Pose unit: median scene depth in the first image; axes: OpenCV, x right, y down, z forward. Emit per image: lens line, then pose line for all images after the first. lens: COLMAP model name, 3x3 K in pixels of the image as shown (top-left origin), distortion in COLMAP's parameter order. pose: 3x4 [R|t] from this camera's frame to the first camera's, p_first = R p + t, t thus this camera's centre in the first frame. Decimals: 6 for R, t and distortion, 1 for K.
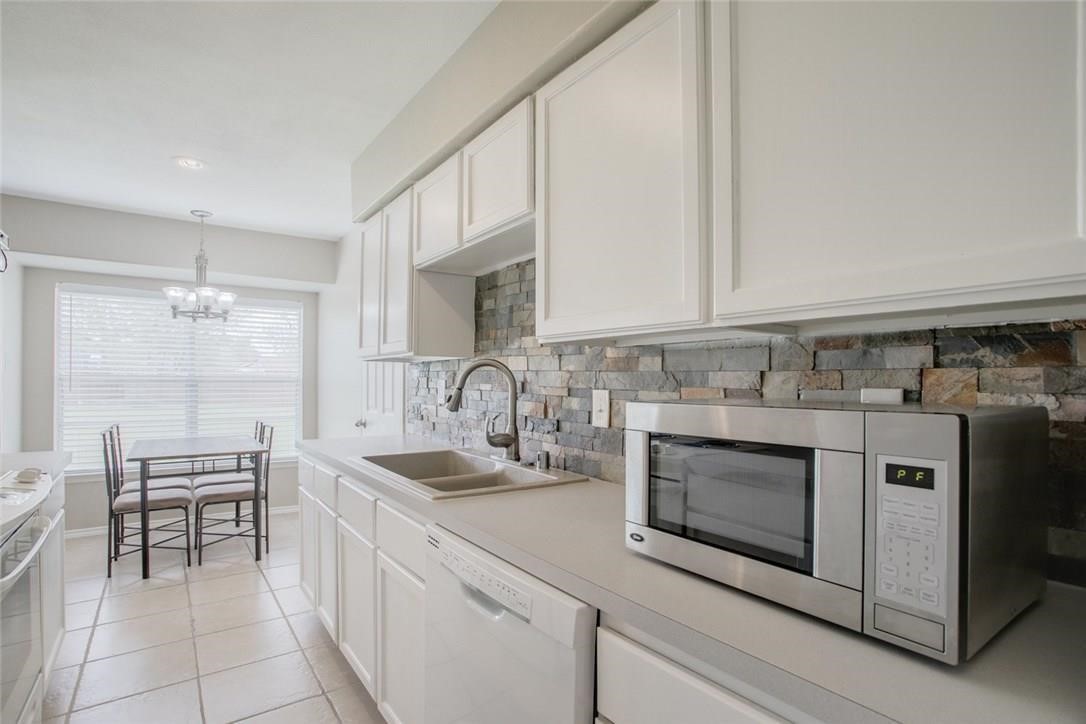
lens RADIAL K [[546.1, 0, 536.9], [0, 546.1, 383.3], [0, 0, 1]] dist [-0.069174, 0.036016]
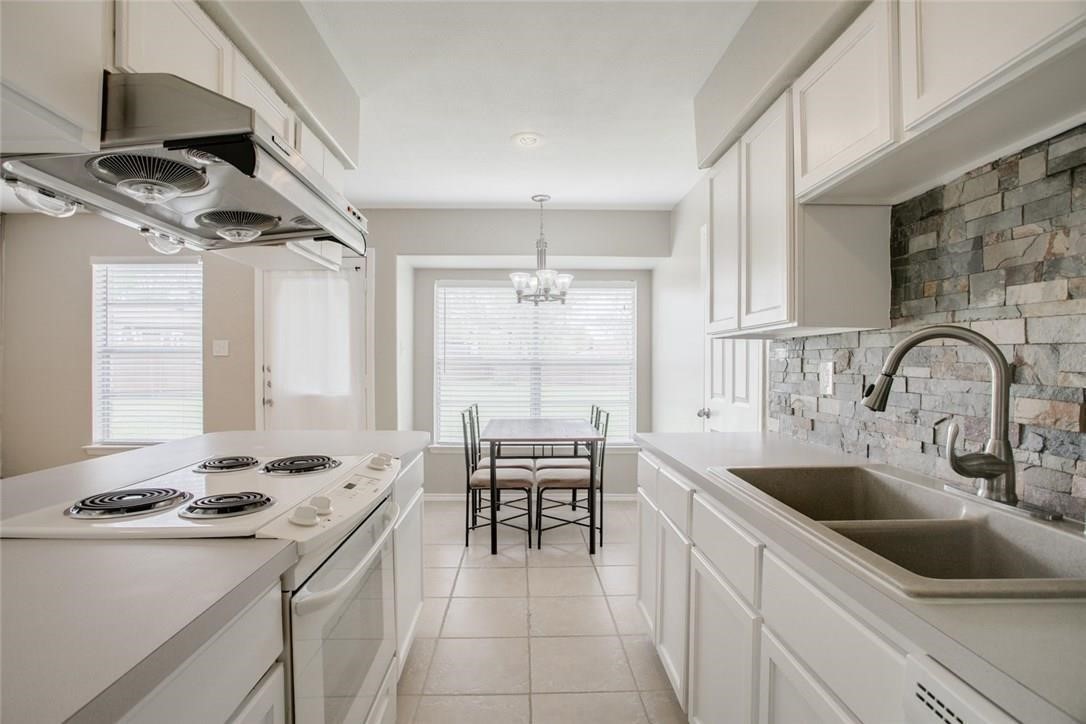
lens RADIAL K [[527.6, 0, 535.7], [0, 527.6, 368.7], [0, 0, 1]] dist [-0.078322, 0.039965]
pose [[0.832584, 0.001832, -0.553895, -0.097537], [0.000788, 0.999990, 0.004492, -0.000173], [0.553898, -0.004177, 0.832574, 0.183888]]
